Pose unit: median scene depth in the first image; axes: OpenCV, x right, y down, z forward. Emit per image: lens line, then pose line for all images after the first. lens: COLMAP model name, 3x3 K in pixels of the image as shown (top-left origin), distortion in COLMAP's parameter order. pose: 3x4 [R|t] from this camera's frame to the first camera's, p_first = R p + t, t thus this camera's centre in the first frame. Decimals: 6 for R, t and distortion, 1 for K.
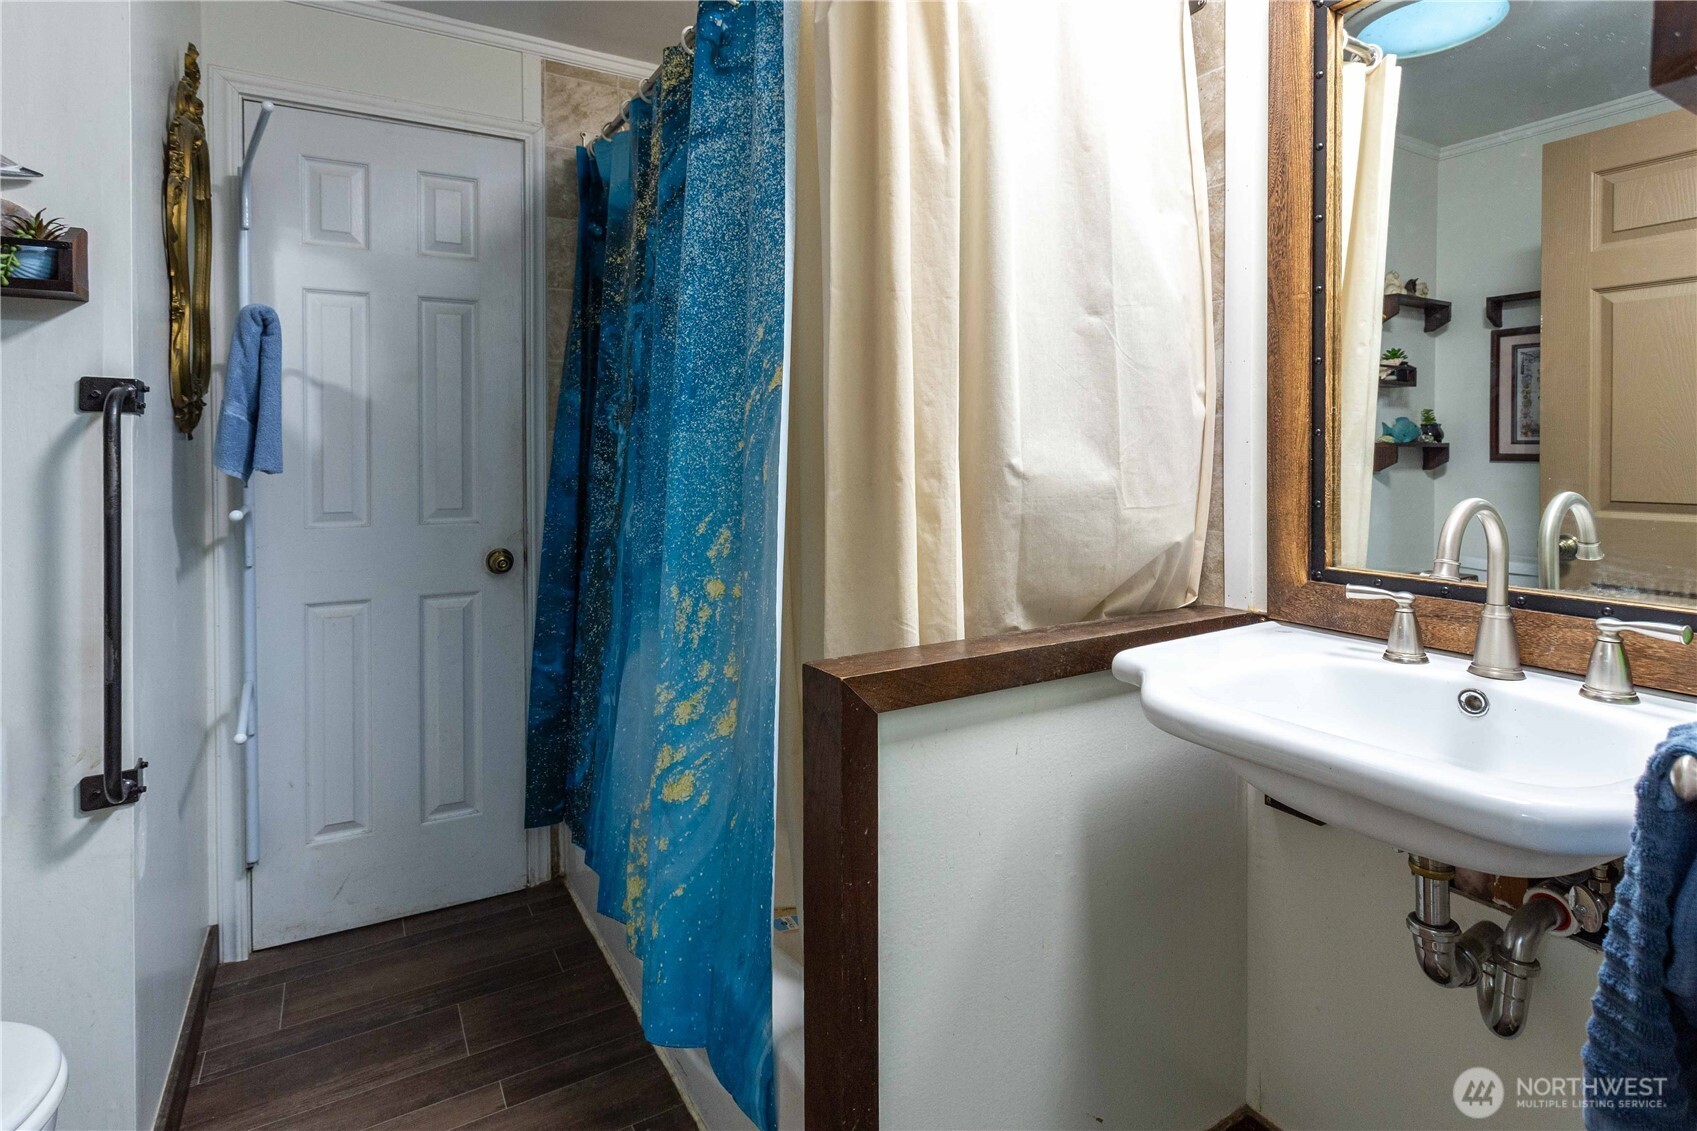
lens RADIAL K [[865.7, 0, 847.2], [0, 865.7, 456.3], [0, 0, 1]] dist [0.001659, 0.001604]
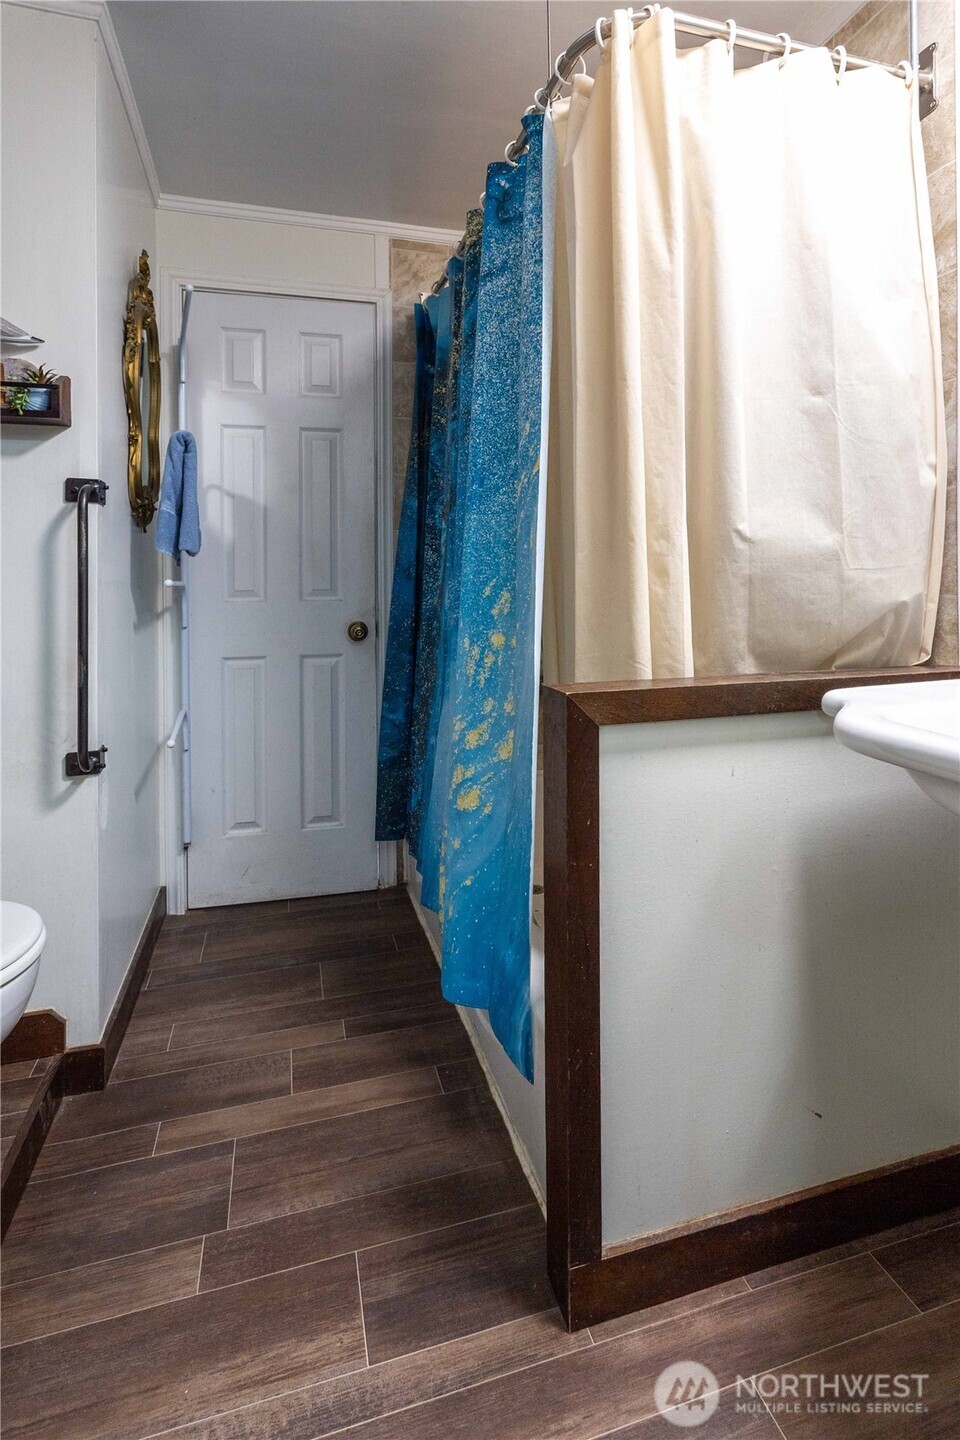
lens RADIAL K [[734.6, 0, 482.4], [0, 734.6, 567.0], [0, 0, 1]] dist [0.001659, 0.001604]
pose [[0.968586, -0.000178, -0.248678, 0.086936], [-0.000913, 0.999990, -0.004271, 0.053041], [0.248677, 0.004364, 0.968577, -0.020581]]
